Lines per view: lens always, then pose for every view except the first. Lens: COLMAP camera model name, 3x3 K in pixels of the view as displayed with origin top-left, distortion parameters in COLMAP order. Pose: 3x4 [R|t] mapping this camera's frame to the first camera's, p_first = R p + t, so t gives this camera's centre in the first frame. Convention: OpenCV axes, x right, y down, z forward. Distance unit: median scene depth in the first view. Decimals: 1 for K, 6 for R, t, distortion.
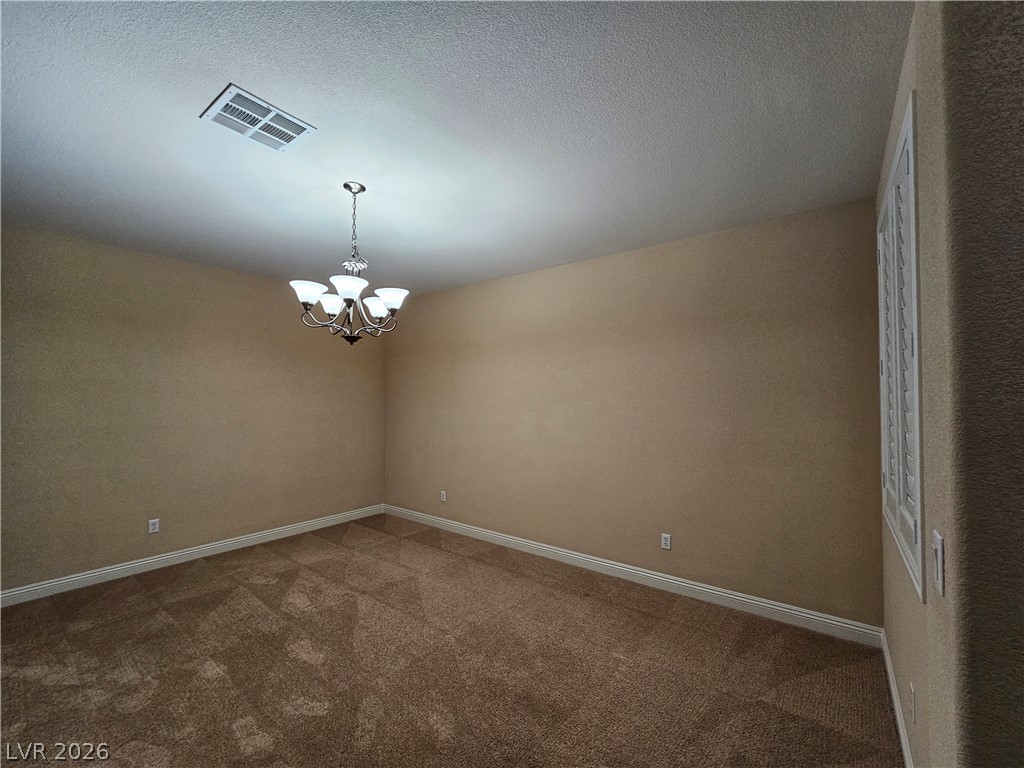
lens RADIAL K [[424.2, 0, 517.9], [0, 424.2, 389.3], [0, 0, 1]] dist [-0.006073, 0.002772]
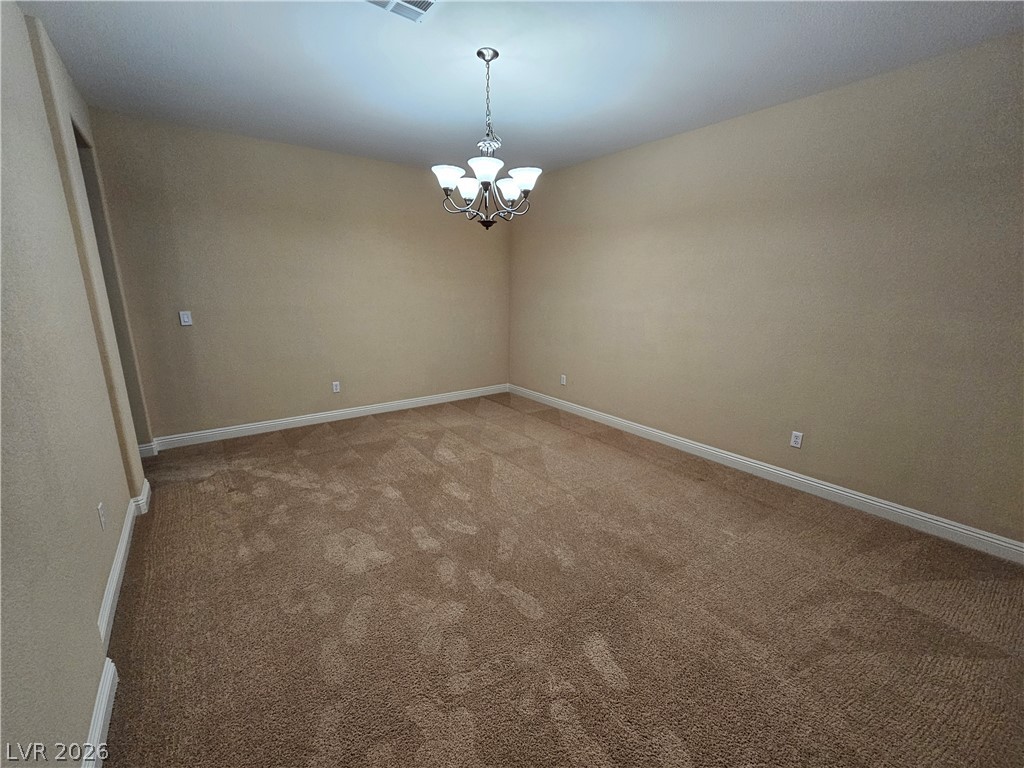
lens RADIAL K [[424.2, 0, 514.9], [0, 424.2, 387.9], [0, 0, 1]] dist [-0.006073, 0.002772]
pose [[0.962046, 0.071320, -0.263402, -0.023274], [-0.002957, 0.967911, 0.251276, 0.009786], [0.272871, -0.240960, 0.931386, -0.048716]]
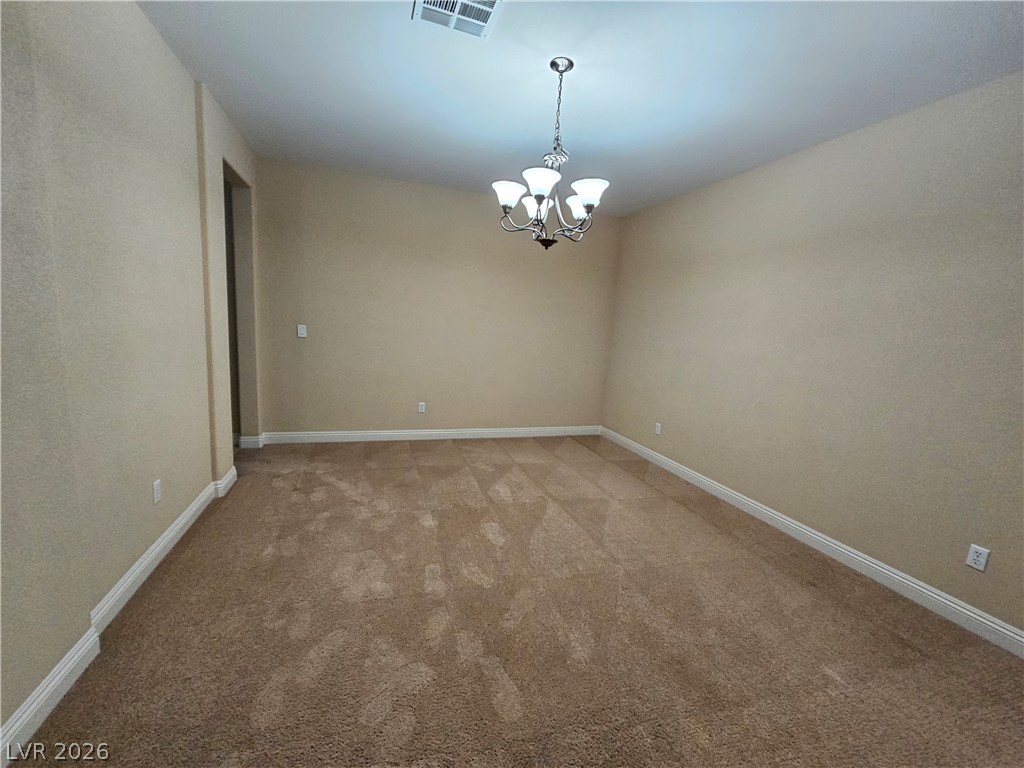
lens RADIAL K [[424.2, 0, 513.0], [0, 424.2, 389.1], [0, 0, 1]] dist [-0.006073, 0.002772]
pose [[0.826632, 0.139004, -0.545305, 0.107346], [-0.051200, 0.983571, 0.173109, 0.042594], [0.560409, -0.115177, 0.820168, 0.140291]]
